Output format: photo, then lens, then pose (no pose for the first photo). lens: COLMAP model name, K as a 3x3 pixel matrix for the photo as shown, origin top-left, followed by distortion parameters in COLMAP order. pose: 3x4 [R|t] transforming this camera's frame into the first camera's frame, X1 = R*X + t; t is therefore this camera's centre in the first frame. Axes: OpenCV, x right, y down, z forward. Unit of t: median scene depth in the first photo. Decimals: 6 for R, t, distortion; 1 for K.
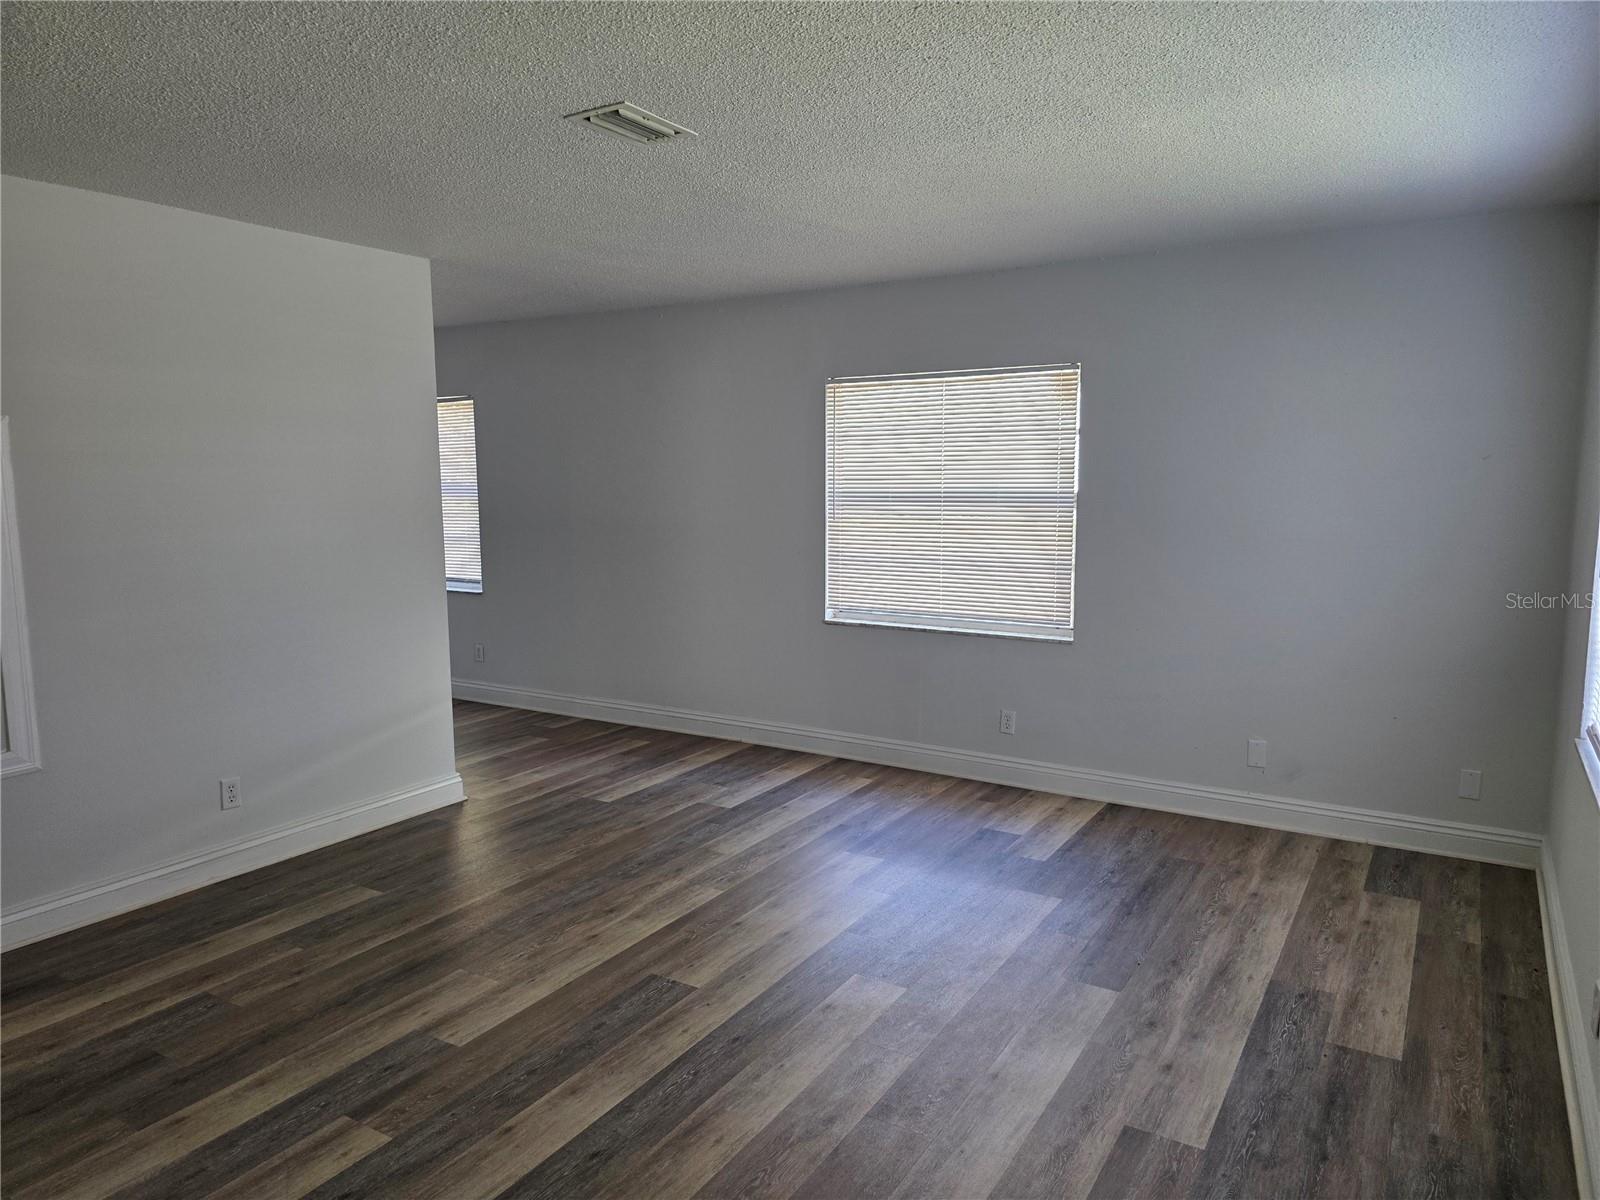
lens RADIAL K [[1070.6, 0, 795.1], [0, 1070.6, 594.1], [0, 0, 1]] dist [0.075247, -0.059383]
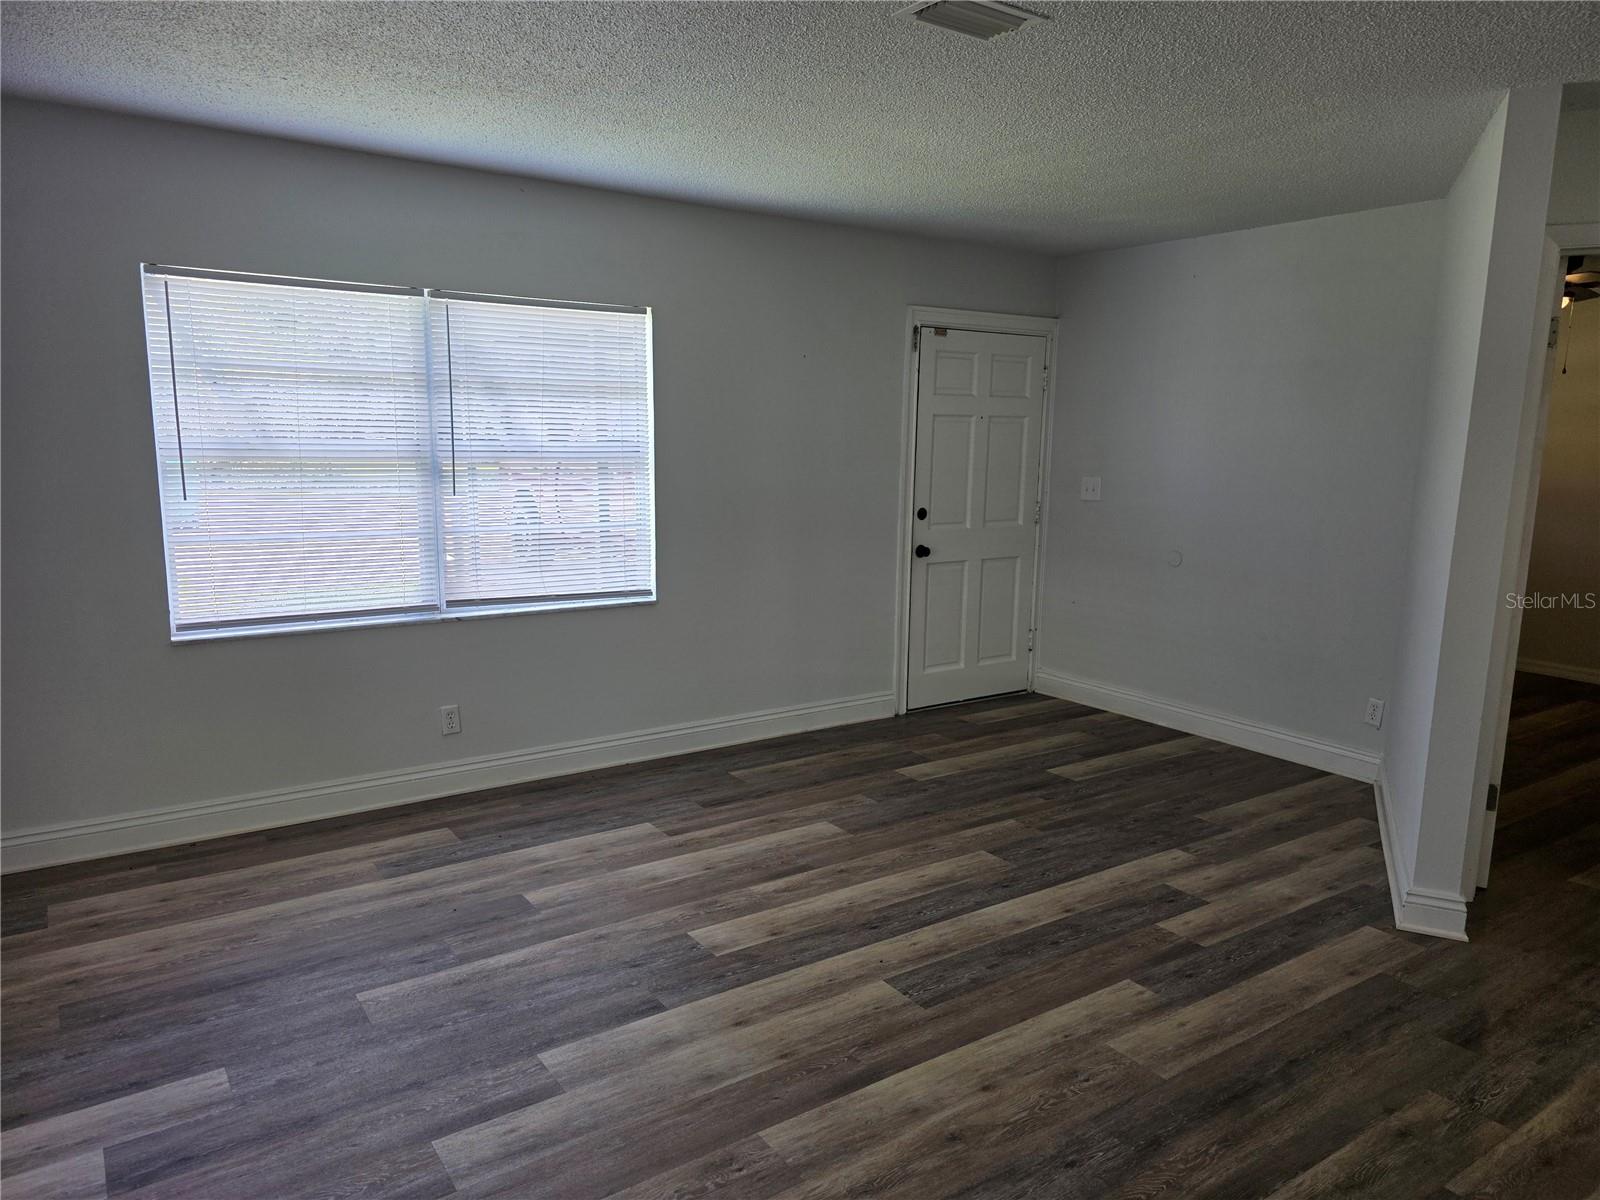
lens RADIAL K [[1074.9, 0, 804.5], [0, 1074.9, 603.7], [0, 0, 1]] dist [0.019348, -0.009858]
pose [[-0.917831, -0.069501, 0.390839, -0.326568], [0.039288, 0.963817, 0.263655, -0.168962], [-0.395021, 0.257347, -0.881891, 1.568816]]
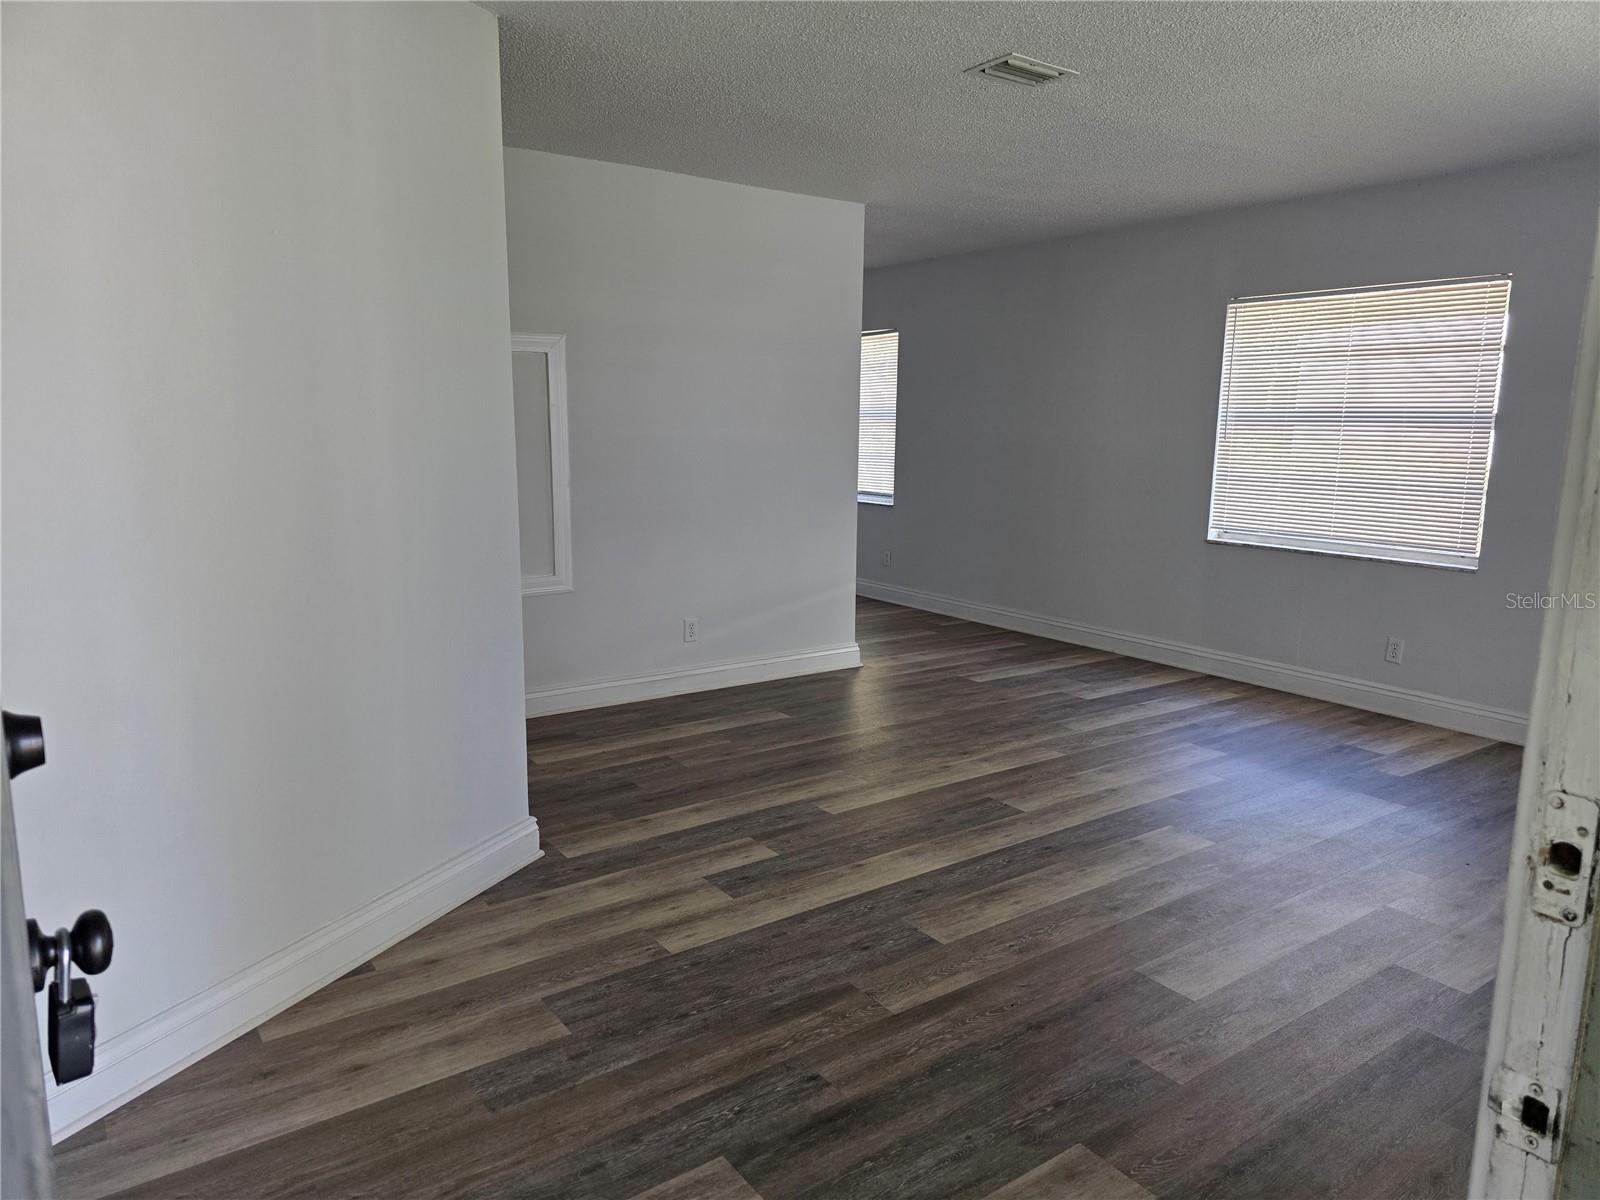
lens RADIAL K [[1070.6, 0, 804.5], [0, 1070.6, 587.0], [0, 0, 1]] dist [0.075247, -0.059383]
pose [[0.925597, 0.078639, -0.370251, 0.093395], [-0.064128, 0.996619, 0.051360, 0.065705], [0.373038, -0.023795, 0.927511, -0.161673]]
